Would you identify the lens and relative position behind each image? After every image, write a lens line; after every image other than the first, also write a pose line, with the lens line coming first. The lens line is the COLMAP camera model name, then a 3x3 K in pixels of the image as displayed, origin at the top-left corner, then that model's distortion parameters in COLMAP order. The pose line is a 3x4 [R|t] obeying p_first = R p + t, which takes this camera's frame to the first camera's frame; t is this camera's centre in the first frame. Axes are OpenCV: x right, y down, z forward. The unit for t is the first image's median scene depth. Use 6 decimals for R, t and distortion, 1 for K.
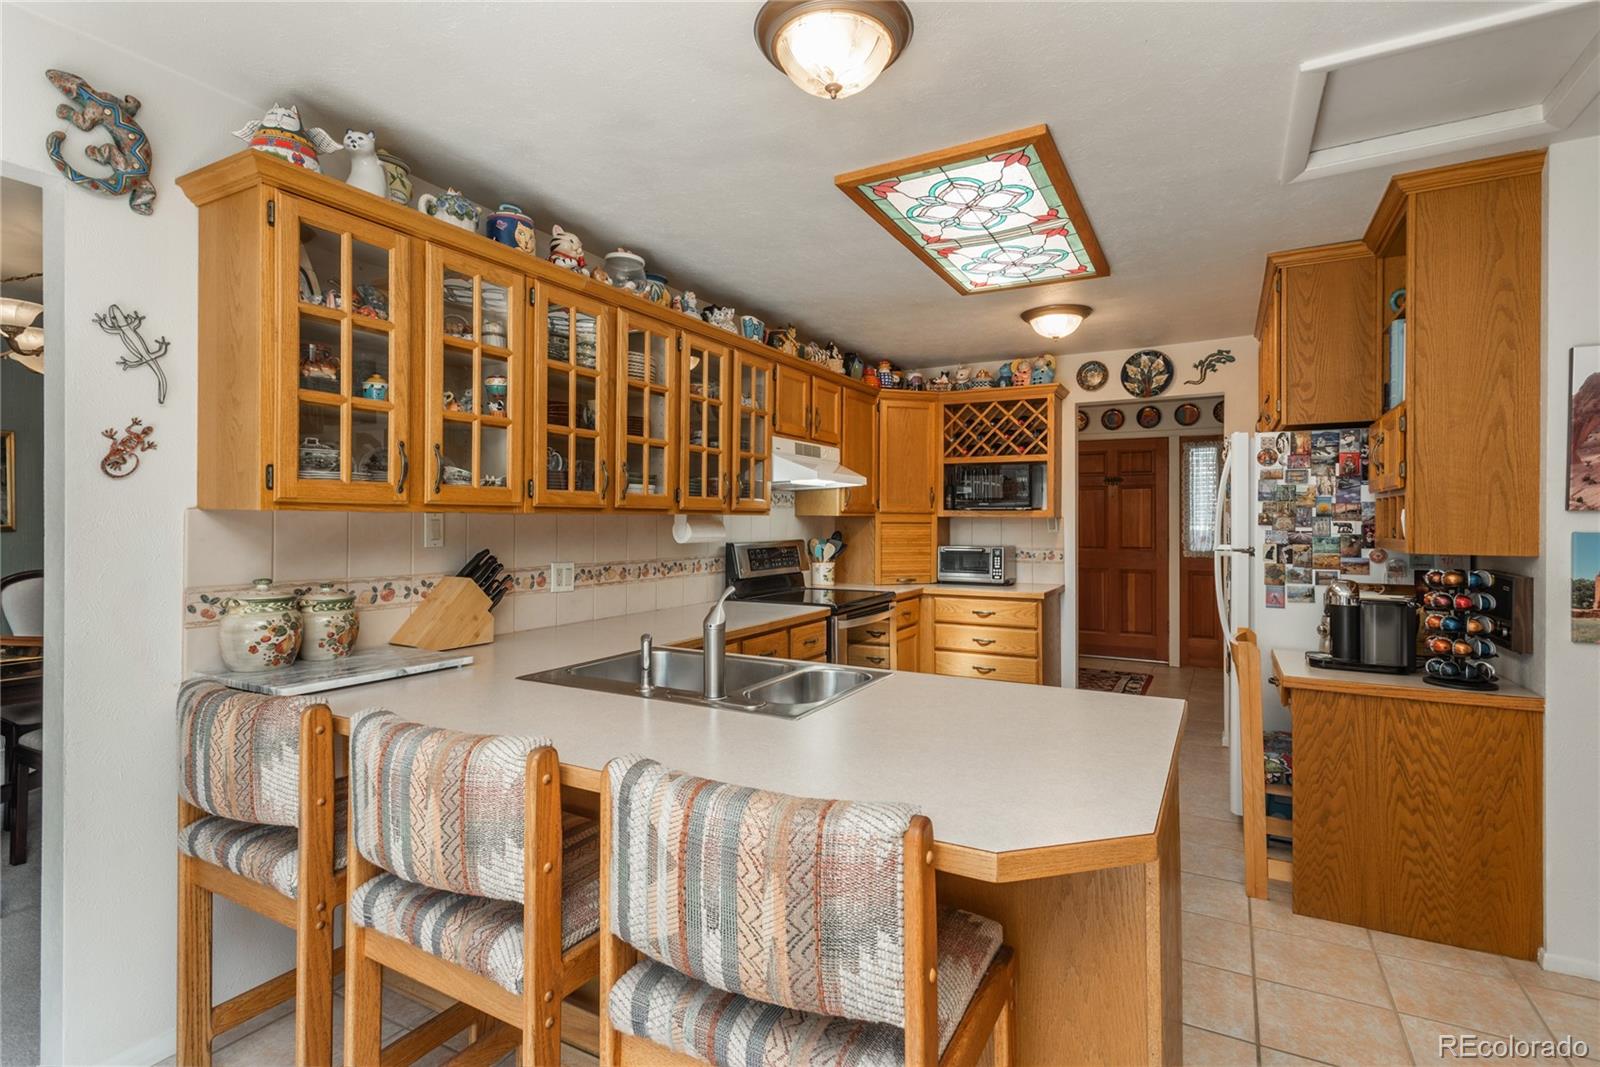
lens RADIAL K [[770.3, 0, 803.3], [0, 770.3, 520.0], [0, 0, 1]] dist [0.010852, -0.000055]
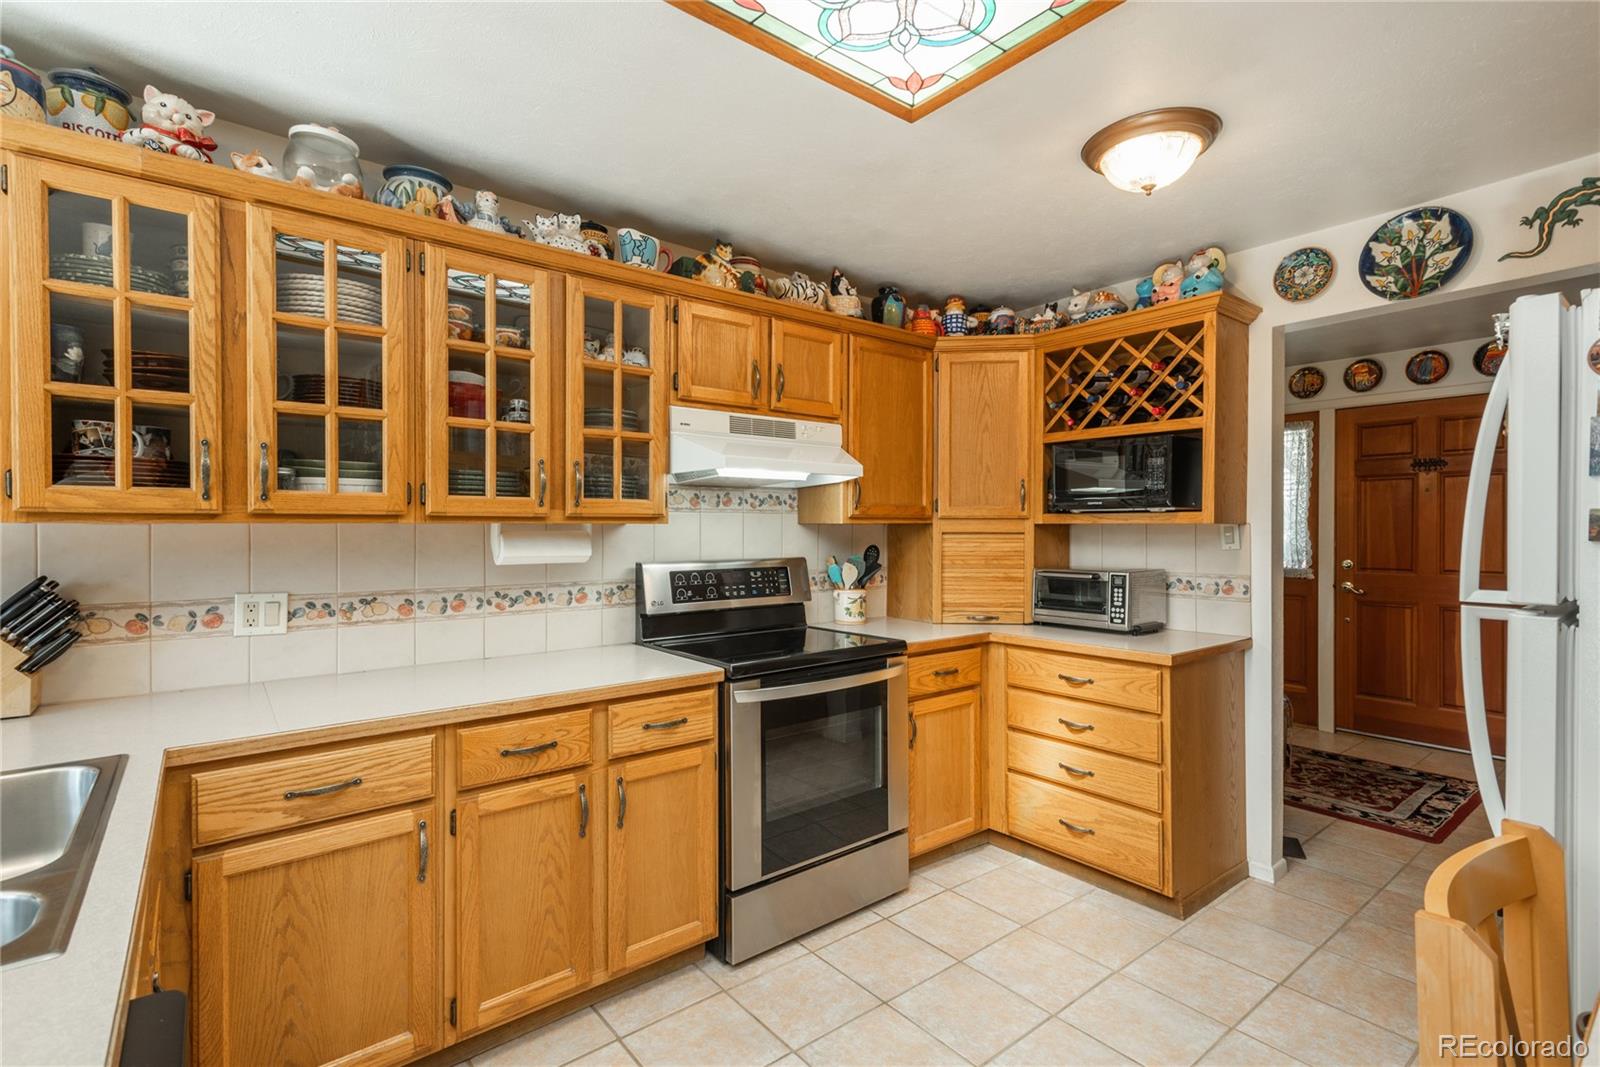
lens RADIAL K [[747.5, 0, 804.8], [0, 747.5, 533.3], [0, 0, 1]] dist [0.020533, -0.007498]
pose [[0.923098, -0.001834, -0.384561, 0.294702], [0.004140, 0.999978, 0.005169, -0.000254], [0.384543, -0.006363, 0.923085, 0.406149]]
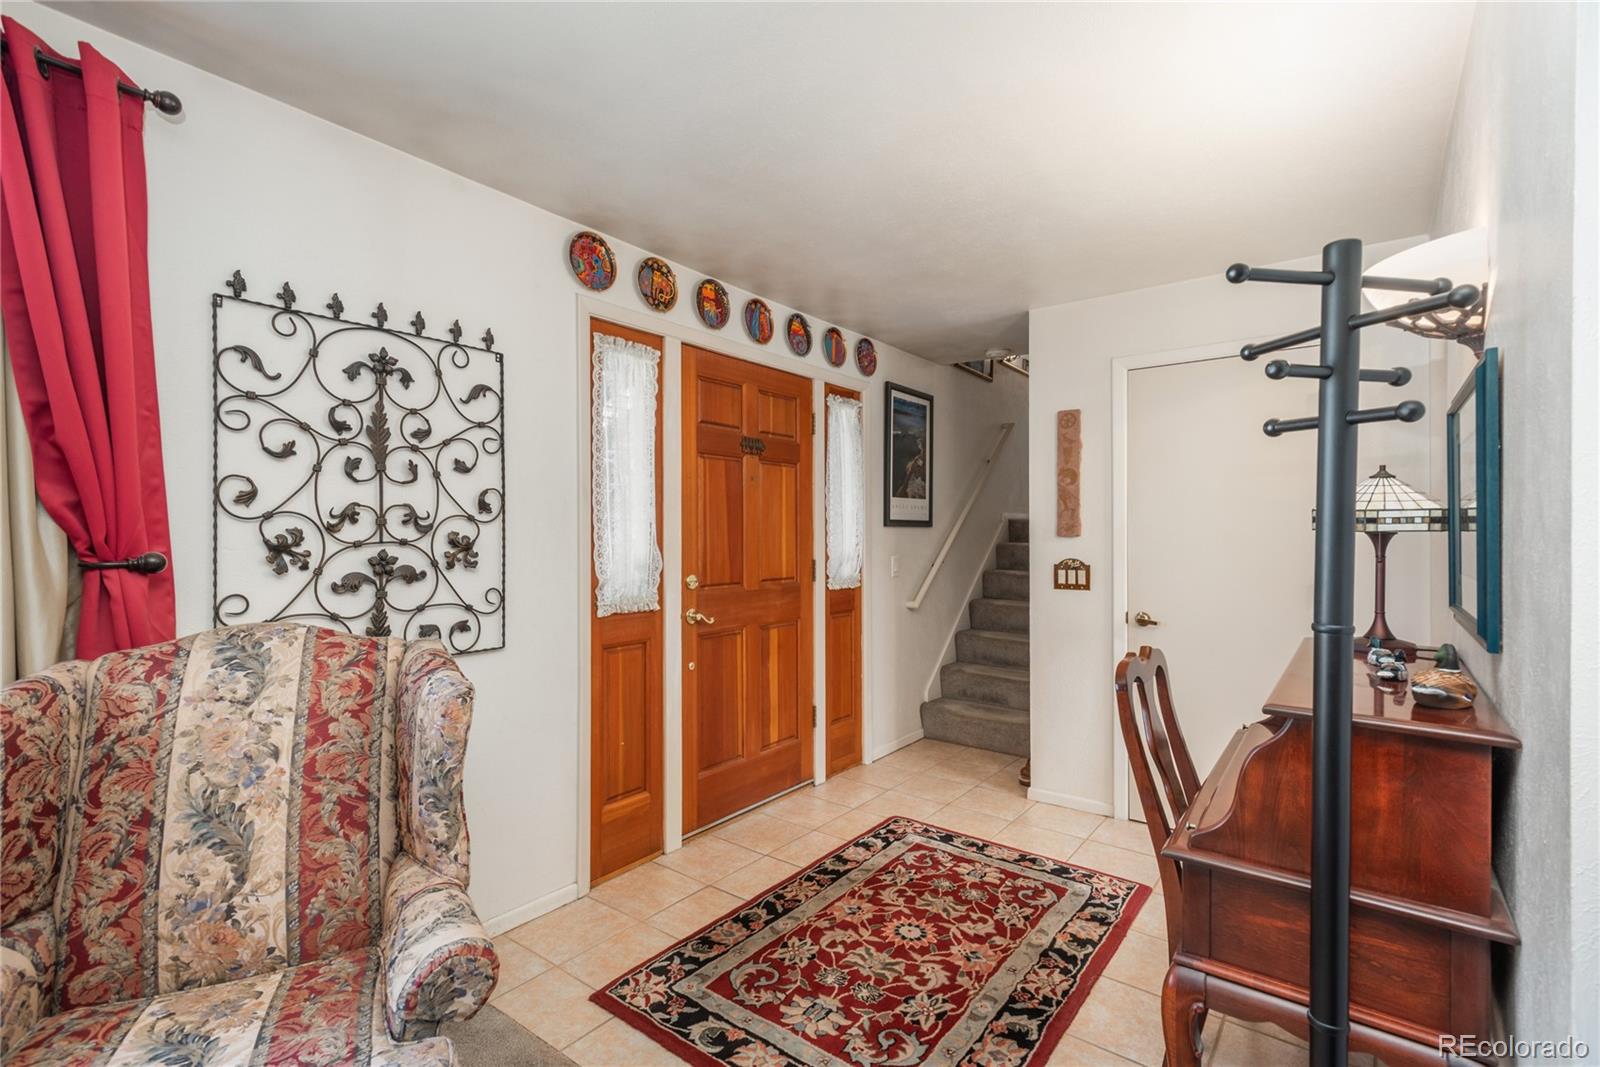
lens RADIAL K [[745.8, 0, 798.6], [0, 745.8, 530.3], [0, 0, 1]] dist [0.017089, -0.000234]
pose [[0.146291, -0.004138, 0.989233, -0.118067], [-0.003302, 0.999984, 0.004672, 0.001151], [-0.989236, -0.003950, 0.146275, 1.587828]]
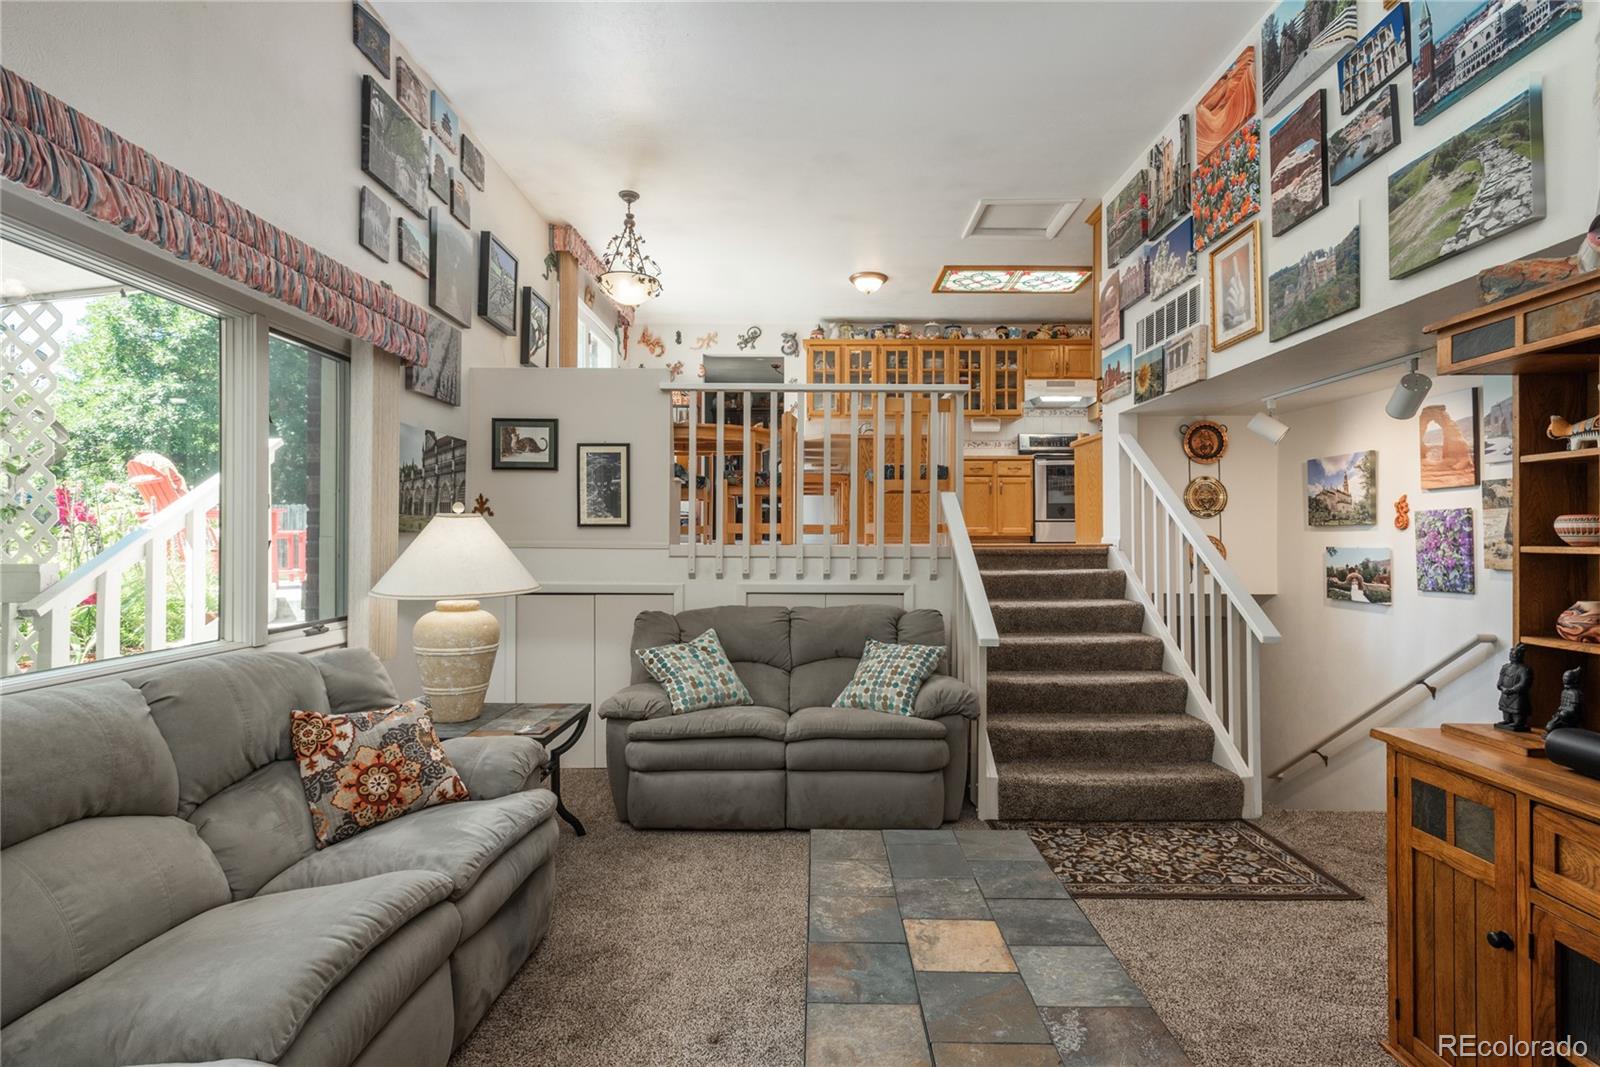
lens RADIAL K [[758.1, 0, 803.4], [0, 758.1, 533.6], [0, 0, 1]] dist [0.013705, -0.000321]
pose [[0.475839, -0.003682, -0.879525, 1.396758], [-0.000909, 0.999989, -0.004678, 0.301833], [0.879532, 0.003026, 0.475830, -0.493794]]
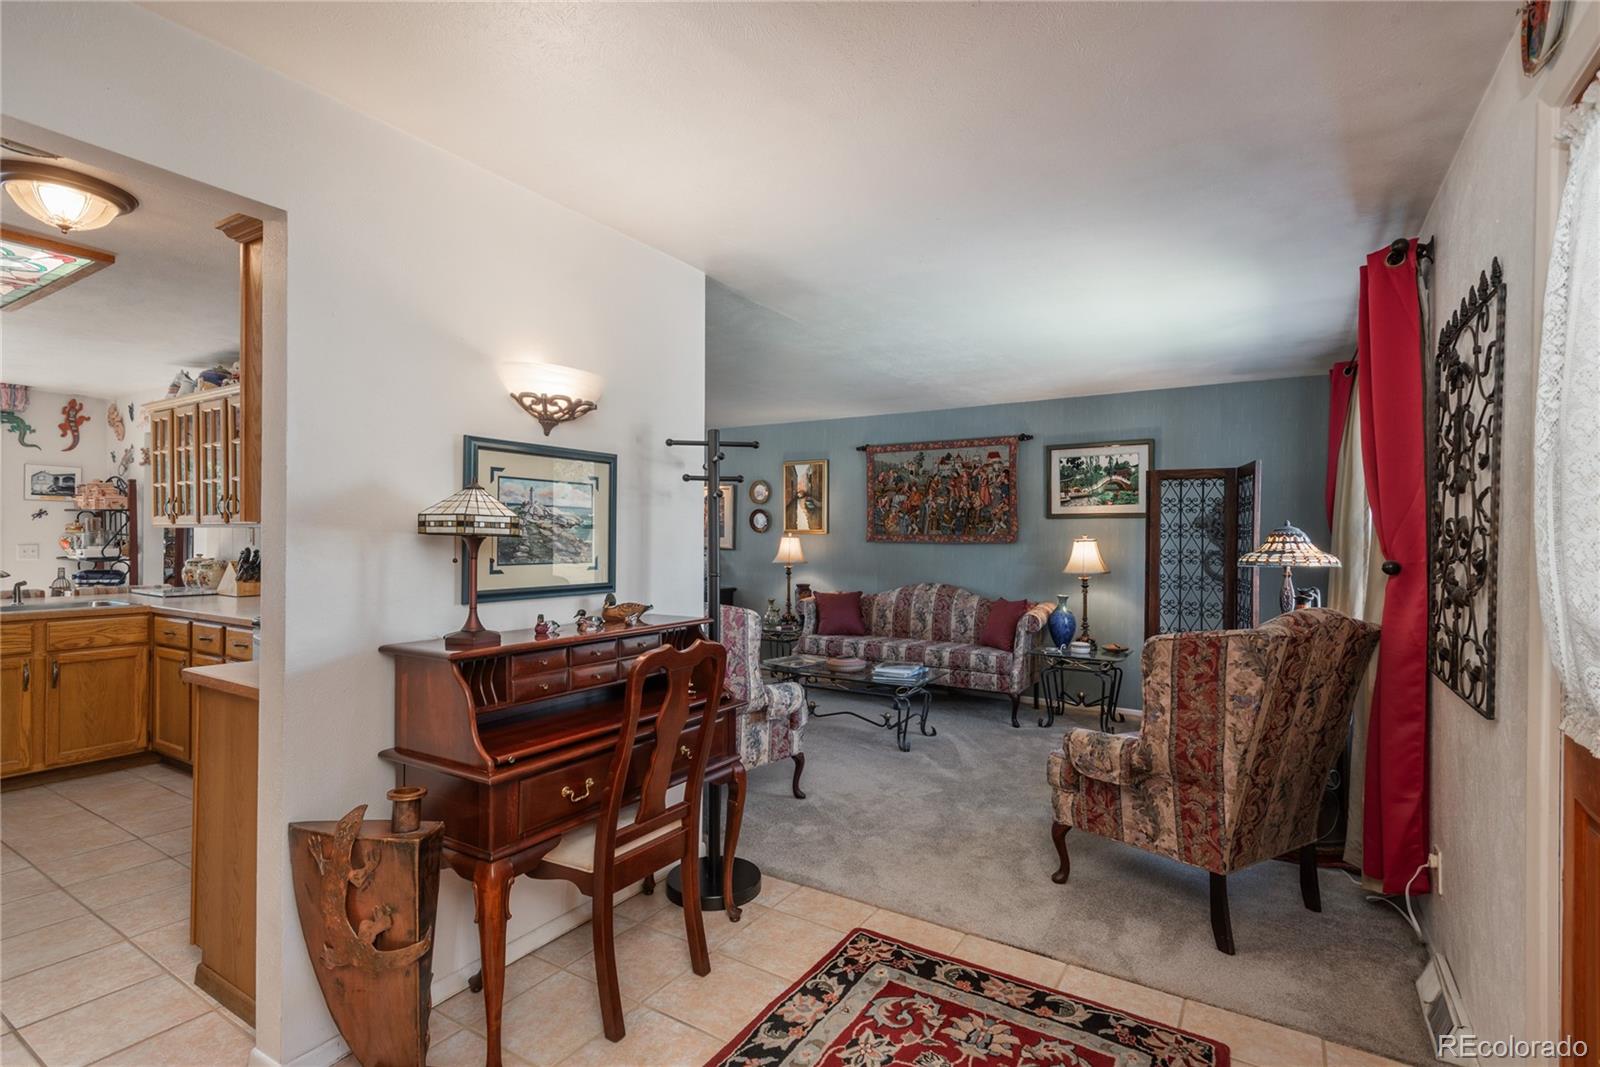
lens RADIAL K [[755.9, 0, 801.7], [0, 755.9, 541.8], [0, 0, 1]] dist [0.002210, 0.000184]
pose [[-0.055221, 0.001282, -0.998473, 0.860207], [-0.009453, 0.999954, 0.001807, 0.005082], [0.998429, 0.009538, -0.055206, 1.557500]]
